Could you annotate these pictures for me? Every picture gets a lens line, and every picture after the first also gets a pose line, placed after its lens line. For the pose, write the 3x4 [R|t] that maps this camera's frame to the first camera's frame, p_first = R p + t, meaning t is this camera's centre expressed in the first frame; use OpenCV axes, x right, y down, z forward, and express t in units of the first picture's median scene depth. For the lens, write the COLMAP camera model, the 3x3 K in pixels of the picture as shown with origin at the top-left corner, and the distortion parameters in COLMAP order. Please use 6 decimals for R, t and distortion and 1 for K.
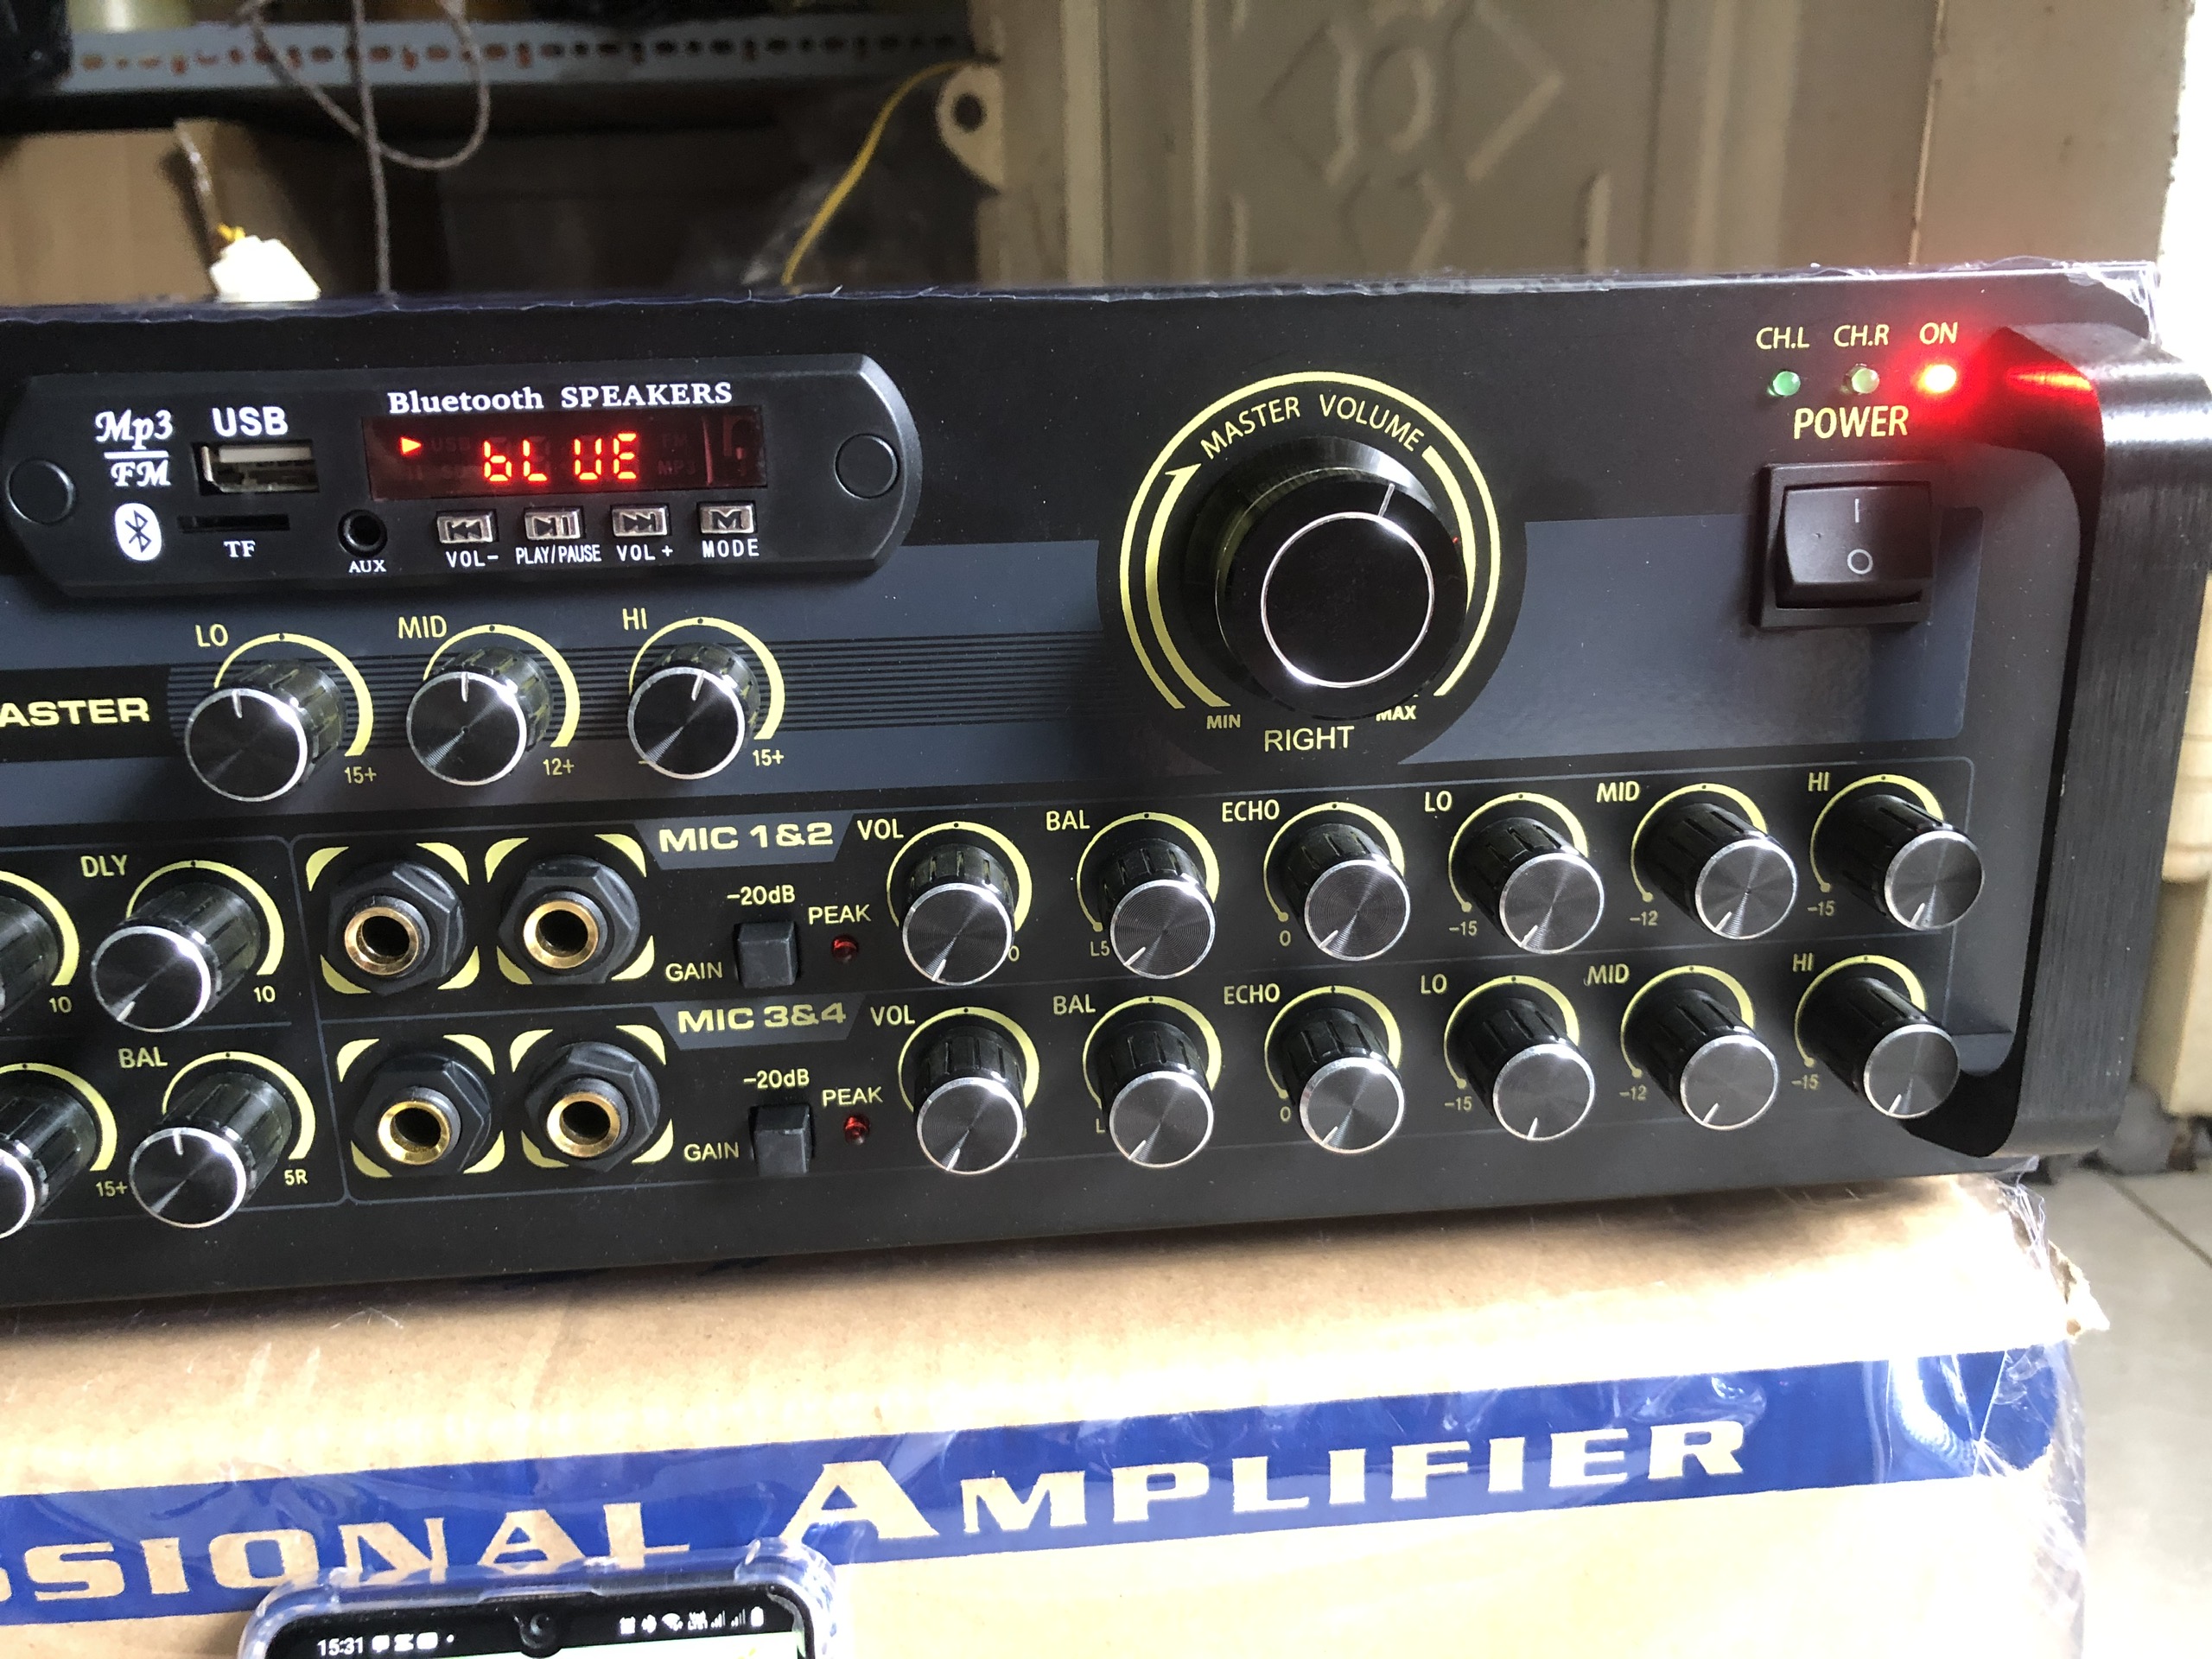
lens RADIAL K [[1892.0, 0, 1126.6], [0, 1892.0, 846.0], [0, 0, 1]] dist [-0.001808, 0.014404]
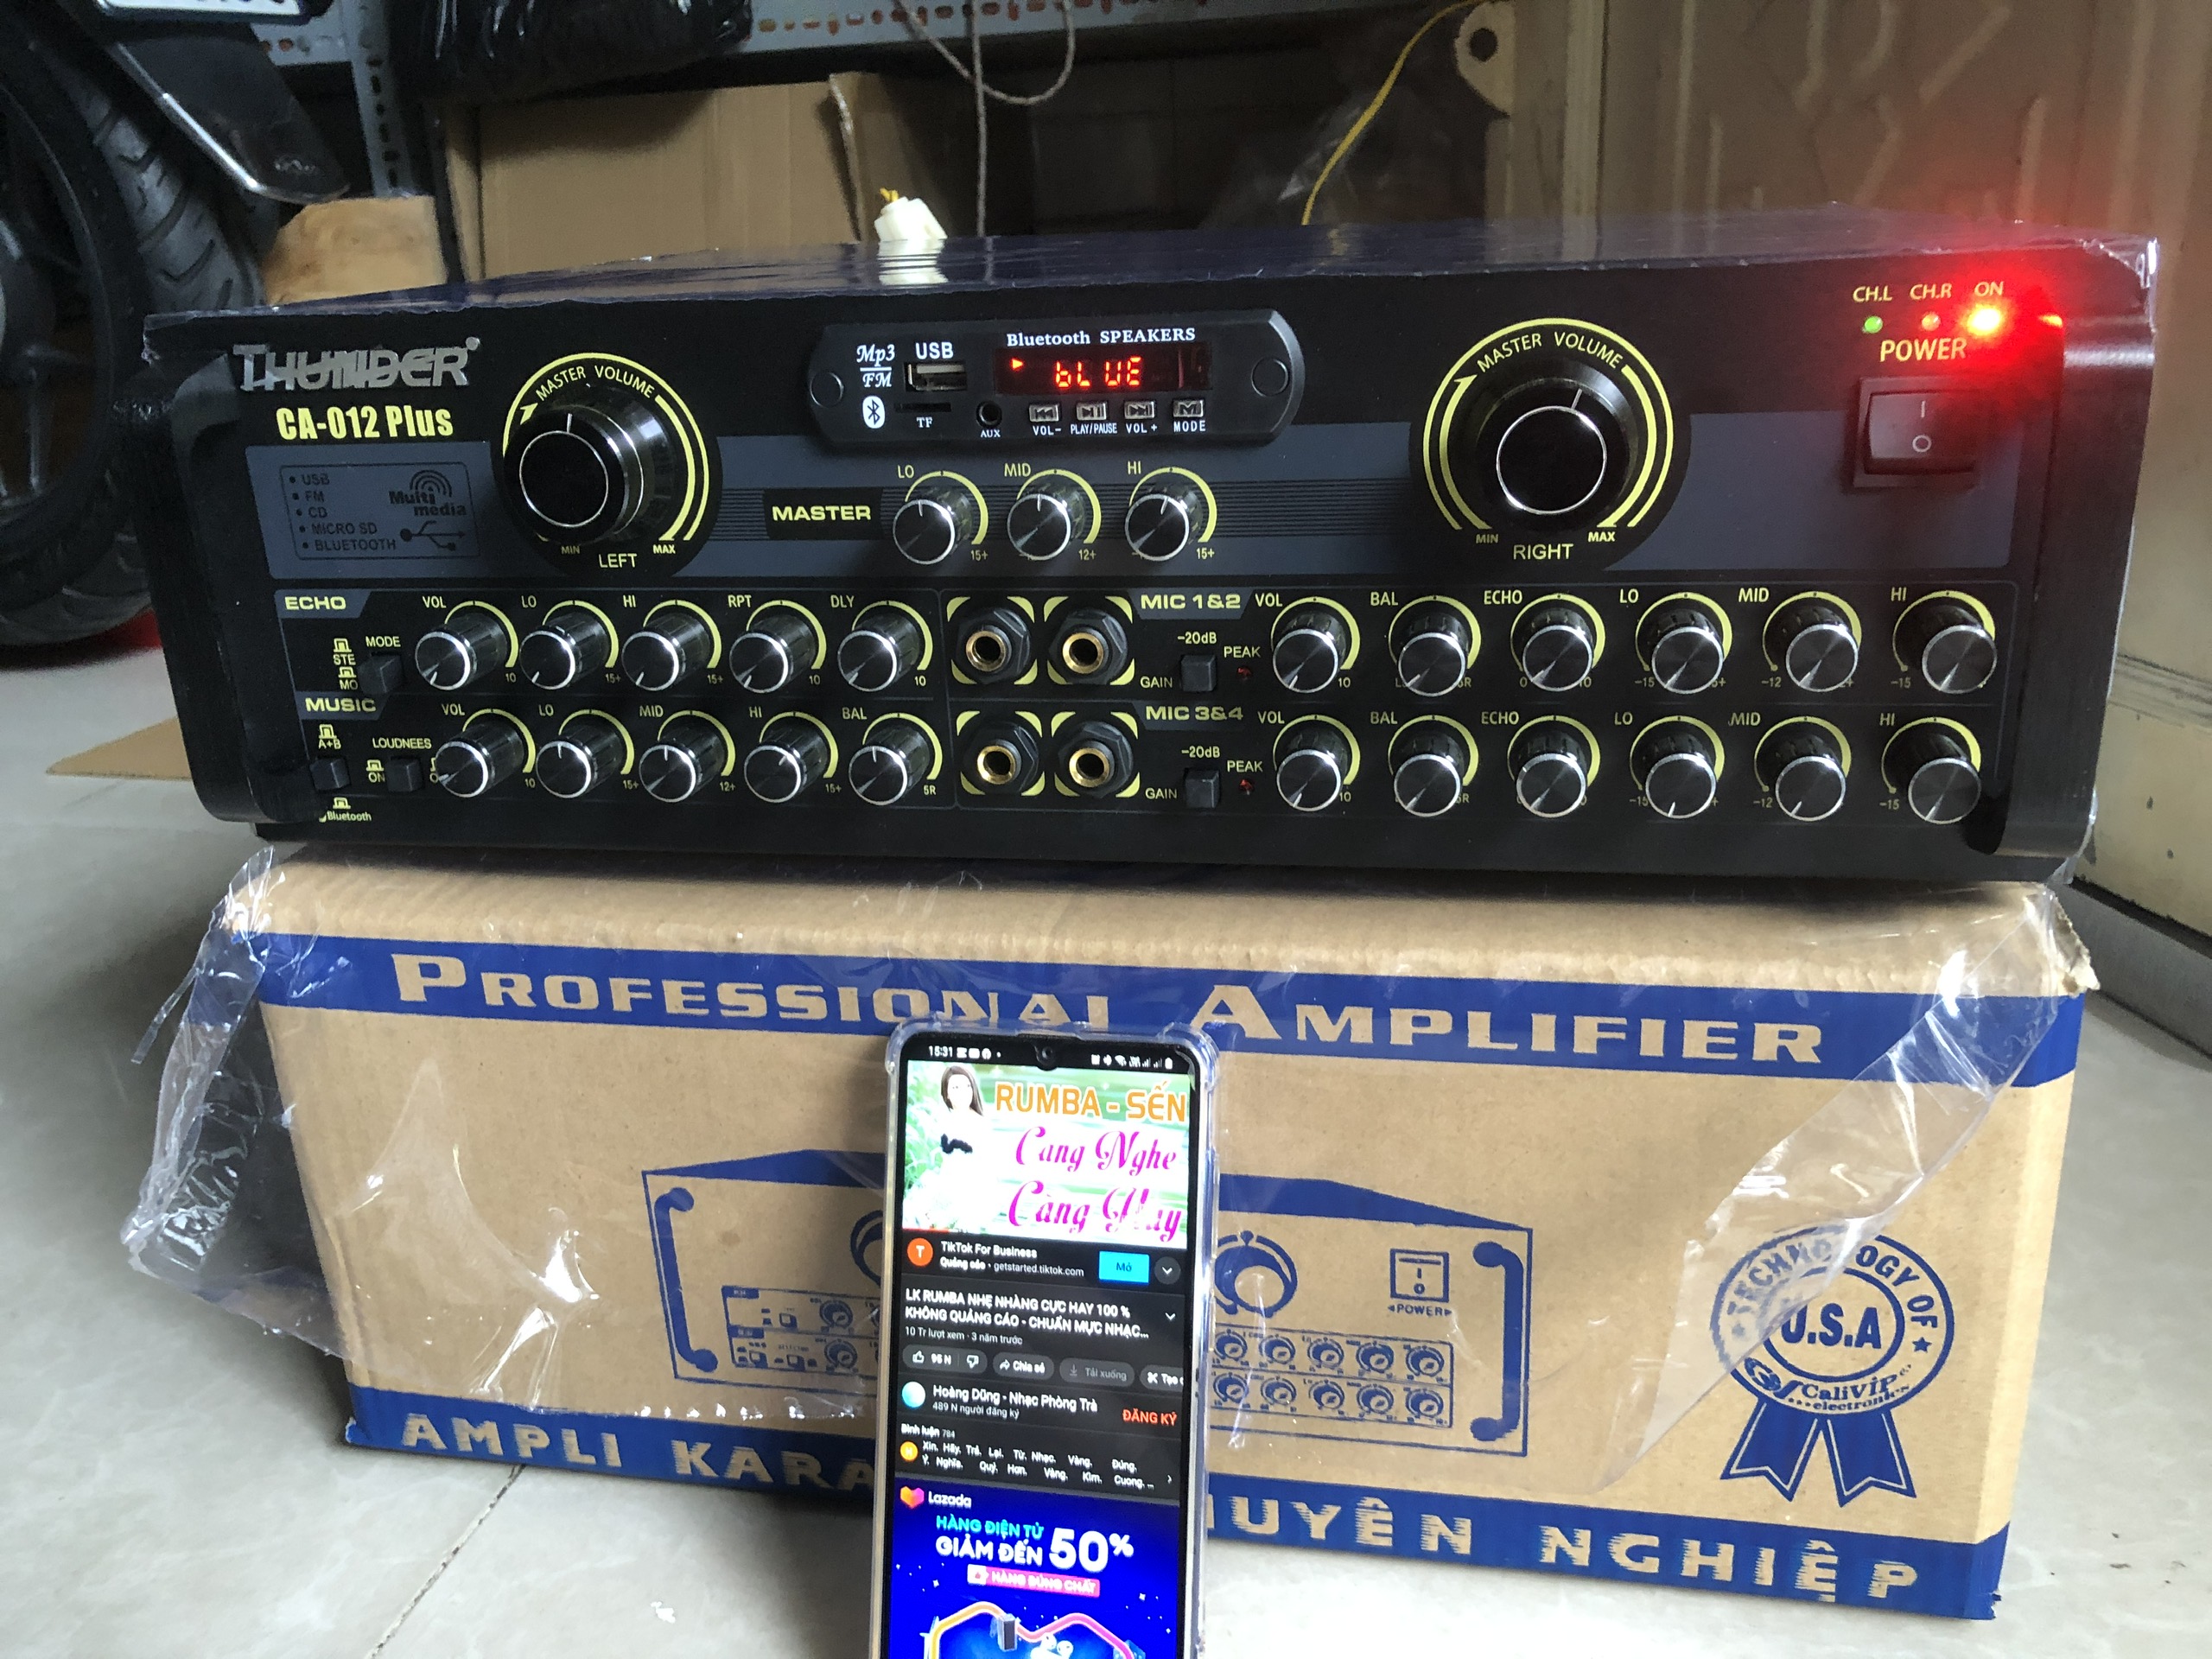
lens RADIAL K [[1872.5, 0, 1106.0], [0, 1872.5, 829.5], [0, 0, 1]] dist [0.021382, -0.033439]
pose [[0.957233, 0.073102, -0.279931, 0.203115], [-0.059567, 0.996620, 0.056568, 0.106812], [0.283120, -0.037474, 0.958352, -0.610767]]
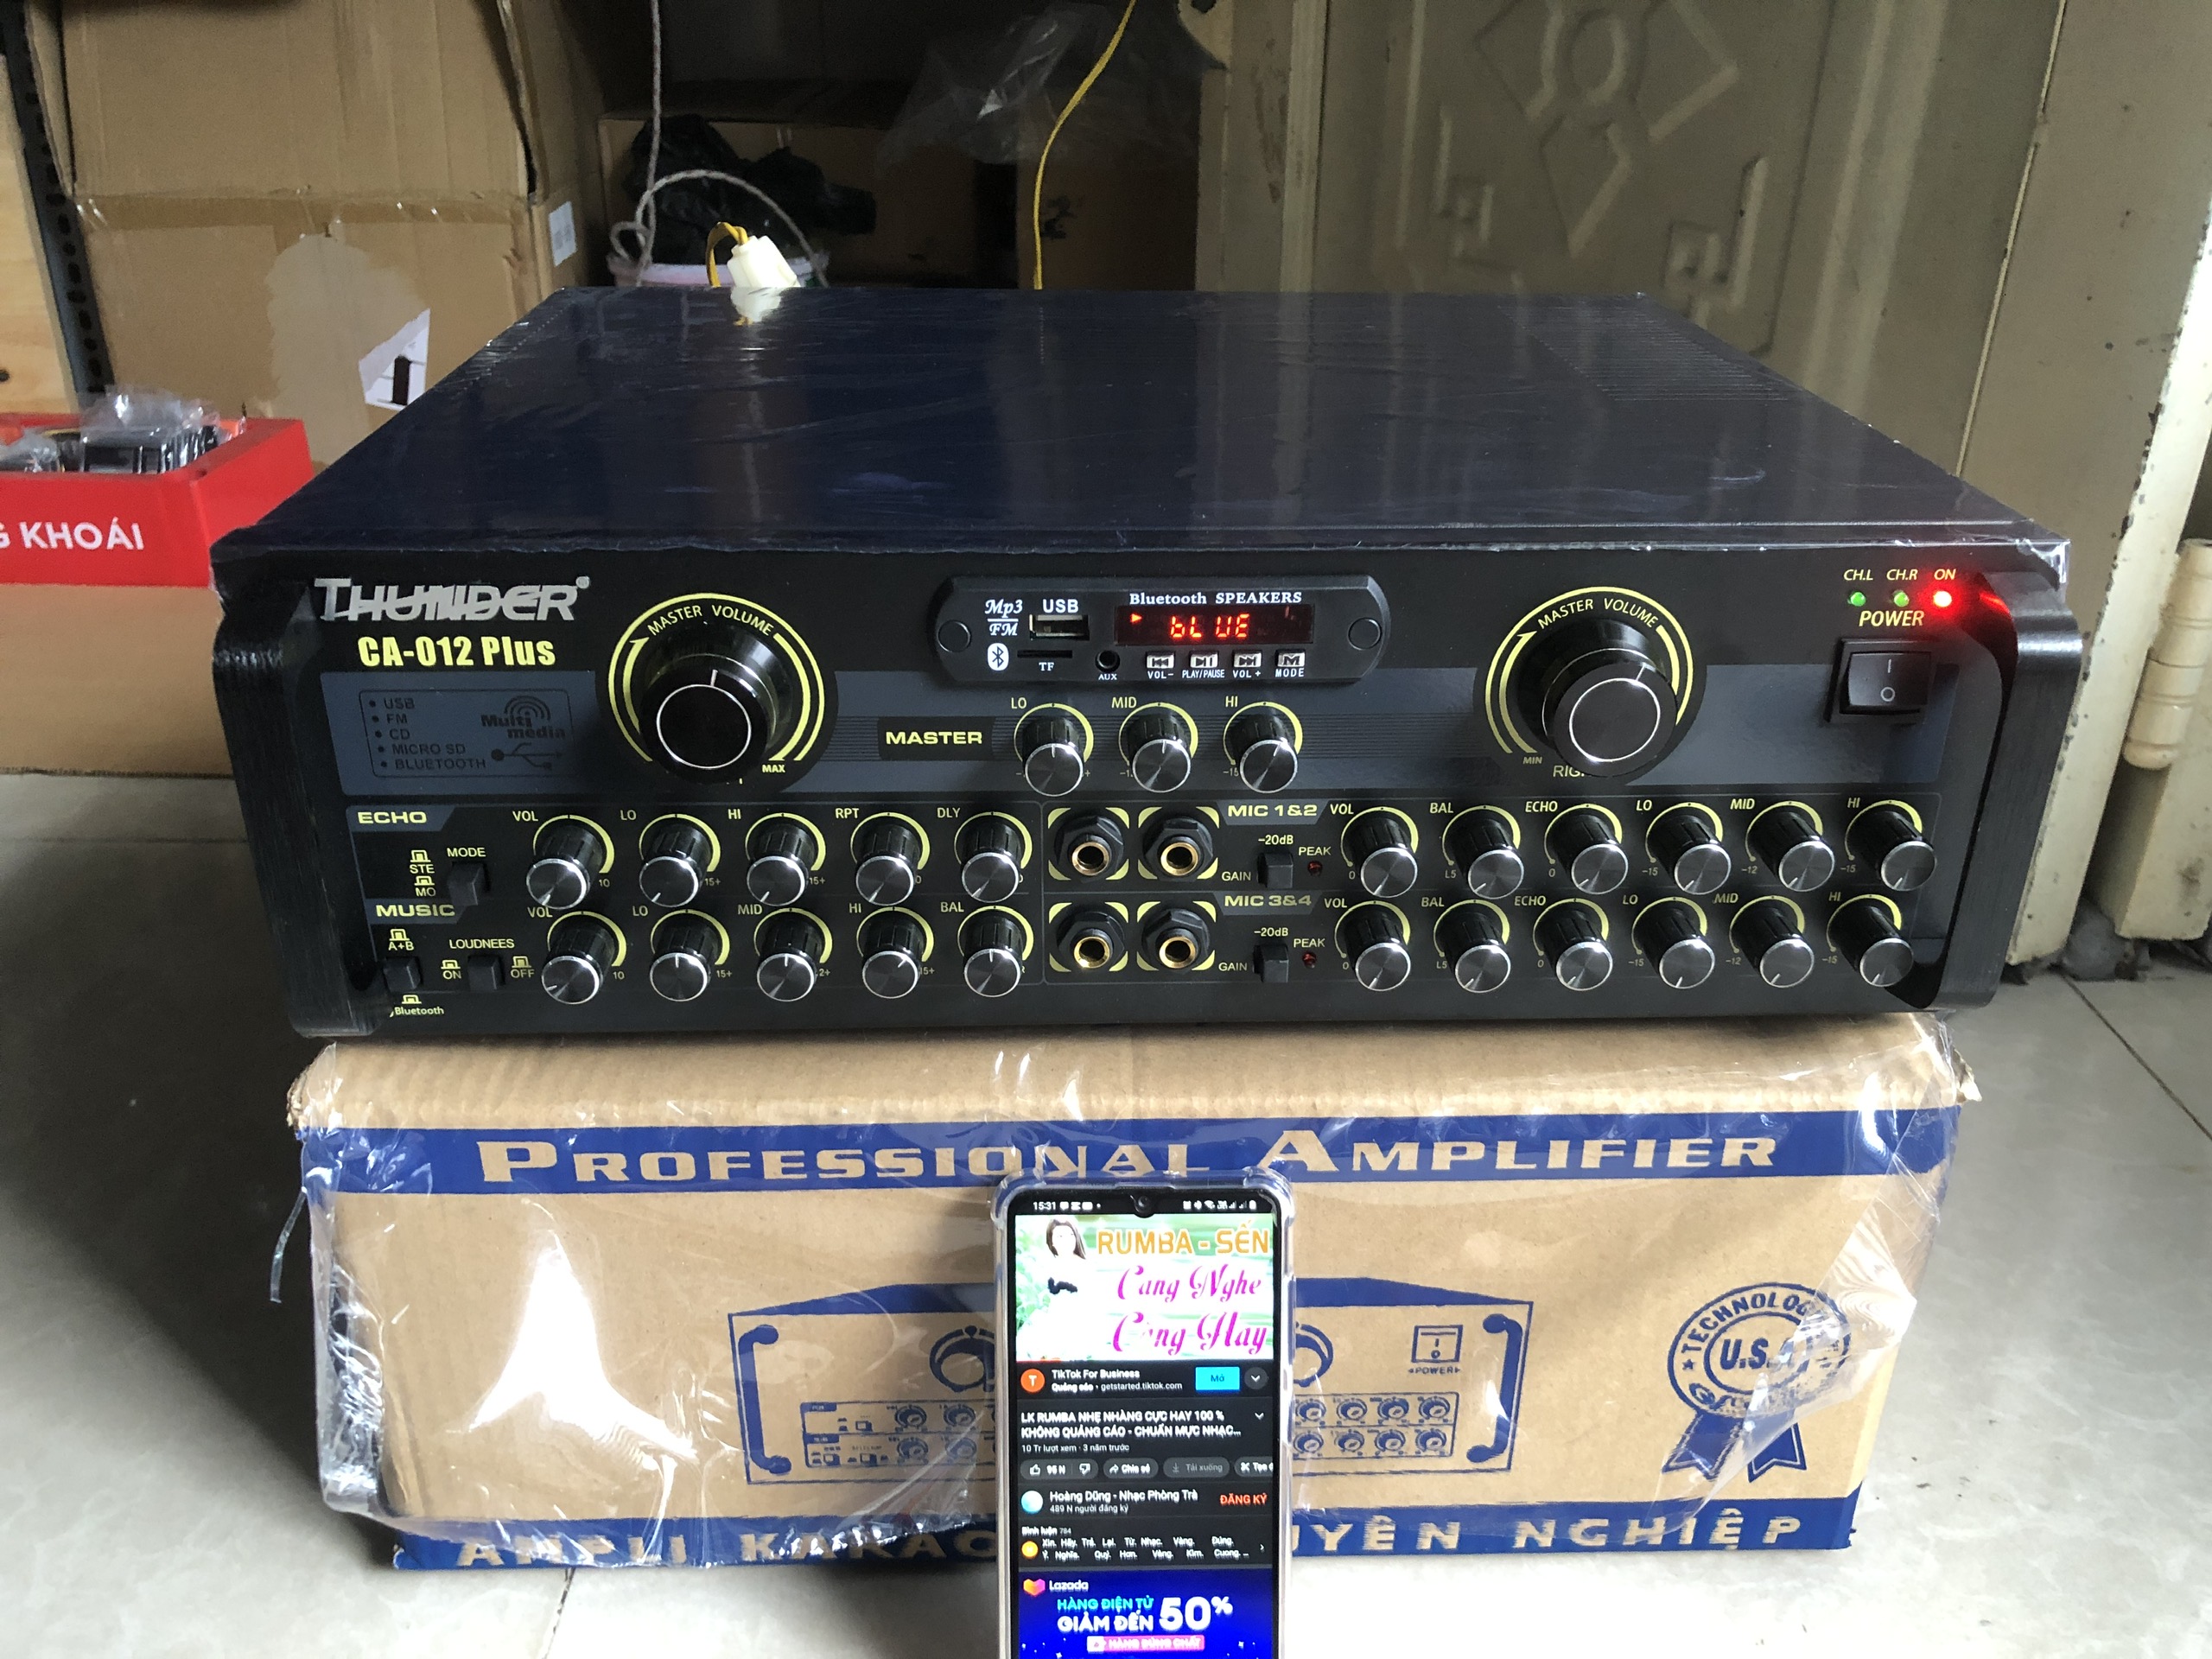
lens RADIAL K [[1875.8, 0, 1123.5], [0, 1875.8, 864.6], [0, 0, 1]] dist [0.008387, -0.004295]
pose [[0.998074, 0.052478, -0.033073, -0.282115], [-0.046274, 0.984967, 0.166427, -0.251957], [0.041309, -0.164576, 0.985499, -0.846970]]
